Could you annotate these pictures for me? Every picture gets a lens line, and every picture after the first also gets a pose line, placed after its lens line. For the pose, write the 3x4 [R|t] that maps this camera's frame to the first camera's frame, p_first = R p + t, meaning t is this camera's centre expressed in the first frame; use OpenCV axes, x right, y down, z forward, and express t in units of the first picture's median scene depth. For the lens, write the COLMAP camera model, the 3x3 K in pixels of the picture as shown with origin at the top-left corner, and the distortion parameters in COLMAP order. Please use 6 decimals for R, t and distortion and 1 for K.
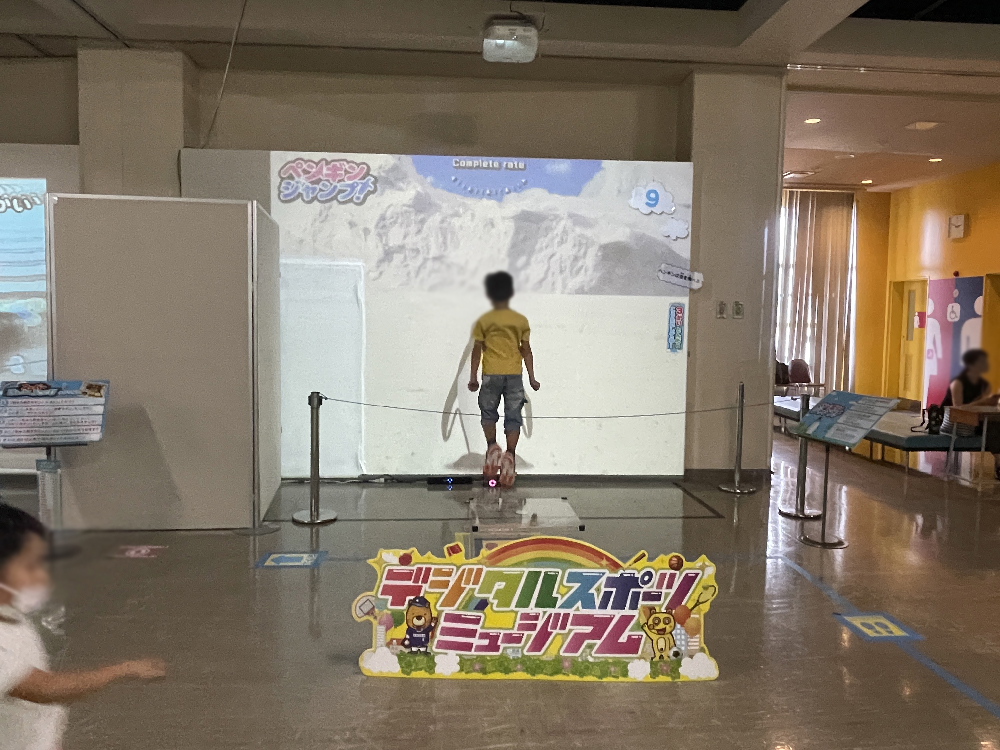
lens RADIAL K [[709.7, 0, 499.5], [0, 709.7, 361.2], [0, 0, 1]] dist [0.009131, -0.027028]
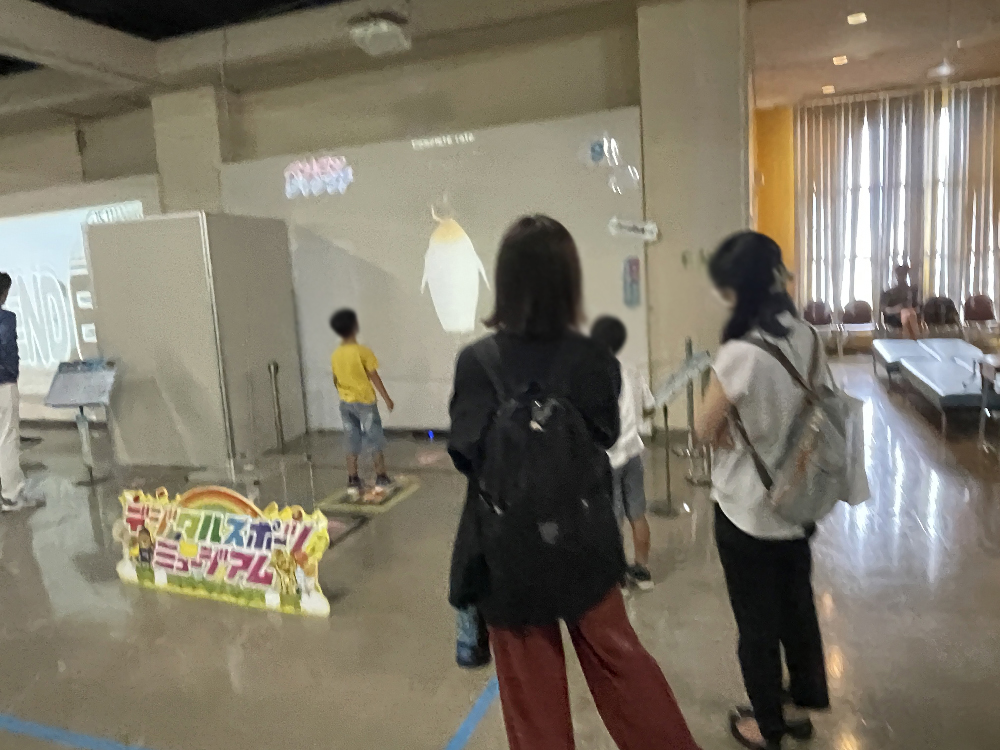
lens RADIAL K [[709.7, 0, 499.5], [0, 709.7, 361.2], [0, 0, 1]] dist [0.009131, -0.027028]
pose [[0.912705, -0.019112, -0.408173, 1.052579], [0.051922, 0.996233, 0.069454, -0.038015], [0.405308, -0.084584, 0.910259, 0.079193]]
